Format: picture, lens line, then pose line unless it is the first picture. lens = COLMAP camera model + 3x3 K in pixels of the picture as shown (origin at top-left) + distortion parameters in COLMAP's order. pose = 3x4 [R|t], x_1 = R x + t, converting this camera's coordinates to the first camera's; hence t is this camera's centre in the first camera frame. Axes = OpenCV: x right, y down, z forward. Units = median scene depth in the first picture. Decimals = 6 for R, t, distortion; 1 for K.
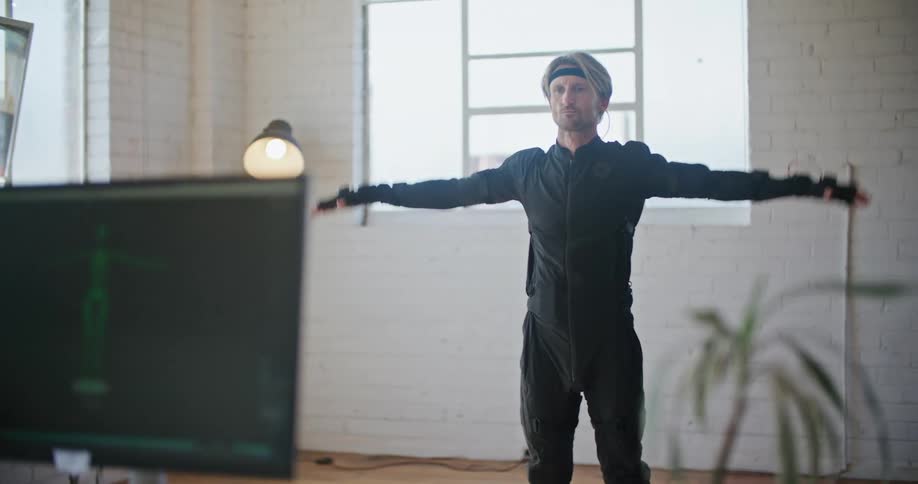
lens RADIAL K [[1380.6, 0, 459.0], [0, 1380.6, 242.0], [0, 0, 1]] dist [-0.110138, 0.083399]
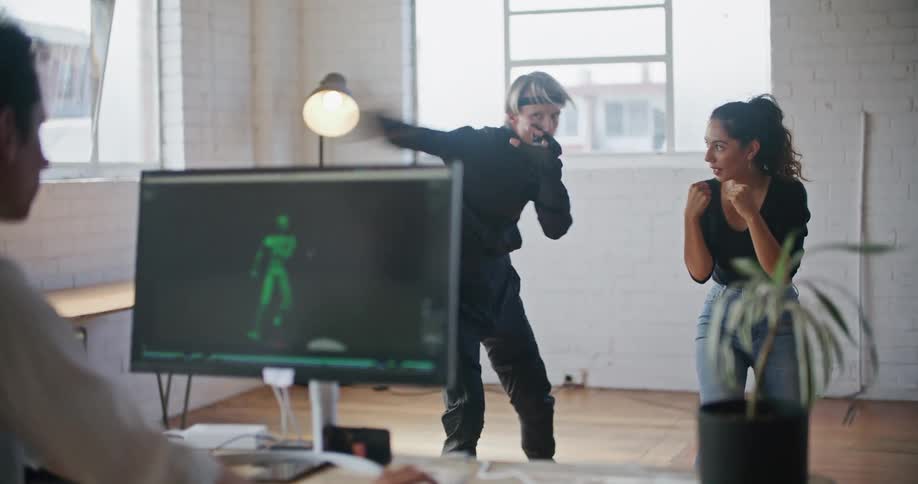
lens RADIAL K [[1380.6, 0, 459.0], [0, 1380.6, 242.0], [0, 0, 1]] dist [-0.110138, 0.083399]
pose [[0.999860, -0.009469, -0.013806, -0.020974], [0.010137, 0.998740, 0.049142, -0.009332], [0.013323, -0.049275, 0.998696, -0.087231]]
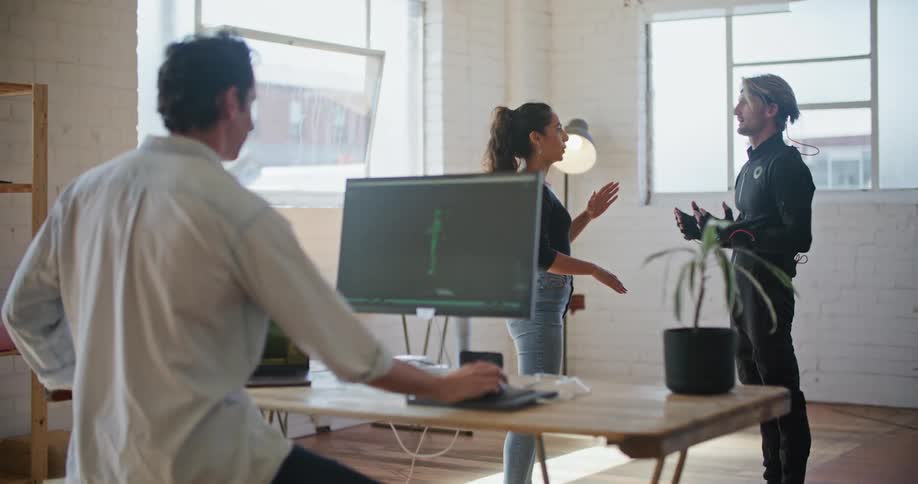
lens RADIAL K [[1380.6, 0, 459.0], [0, 1380.6, 242.0], [0, 0, 1]] dist [-0.110138, 0.083399]
pose [[0.971928, 0.002729, -0.235262, 0.060665], [-0.000123, 0.999938, 0.011091, 0.008161], [0.235278, -0.010750, 0.971869, -0.240111]]
